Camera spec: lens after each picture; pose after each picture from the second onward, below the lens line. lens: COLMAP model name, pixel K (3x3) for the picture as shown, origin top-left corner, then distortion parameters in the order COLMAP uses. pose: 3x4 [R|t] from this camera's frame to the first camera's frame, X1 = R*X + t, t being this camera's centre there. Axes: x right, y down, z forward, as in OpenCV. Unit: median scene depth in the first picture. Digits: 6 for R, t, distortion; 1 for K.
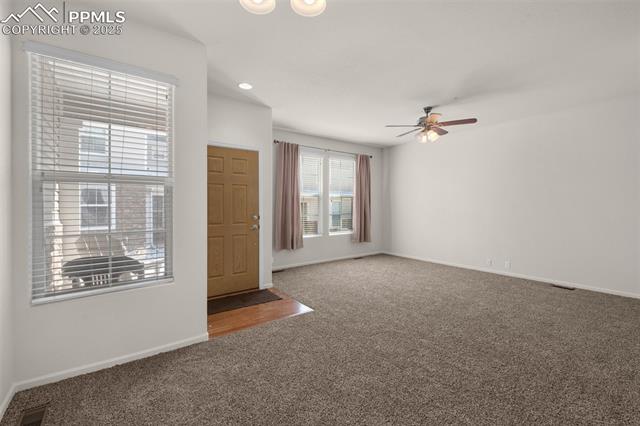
lens RADIAL K [[276.7, 0, 318.1], [0, 276.7, 209.7], [0, 0, 1]] dist [0.000026, -0.000198]
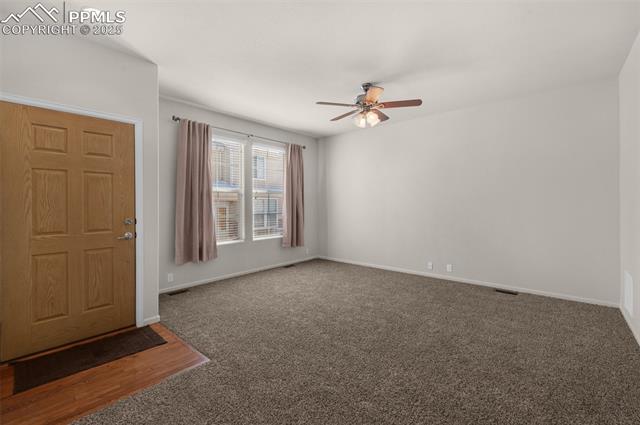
lens RADIAL K [[281.7, 0, 320.0], [0, 281.7, 205.0], [0, 0, 1]] dist [0.000597, 0.000034]
pose [[0.975703, -0.003703, 0.219066, 0.072352], [0.006125, 0.999927, -0.010379, -0.002638], [-0.219011, 0.011469, 0.975655, 0.206516]]
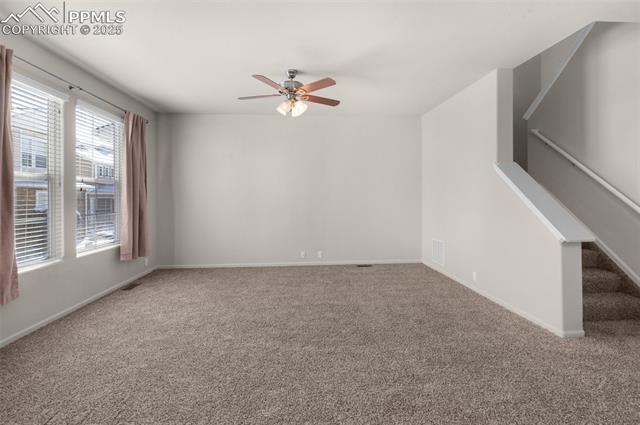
lens RADIAL K [[282.1, 0, 319.2], [0, 282.1, 196.4], [0, 0, 1]] dist [-0.000338, -0.000216]
pose [[0.537756, -0.001884, 0.843098, -0.220635], [0.019884, 0.999748, -0.010448, -0.005929], [-0.842866, 0.022382, 0.537658, 0.489476]]
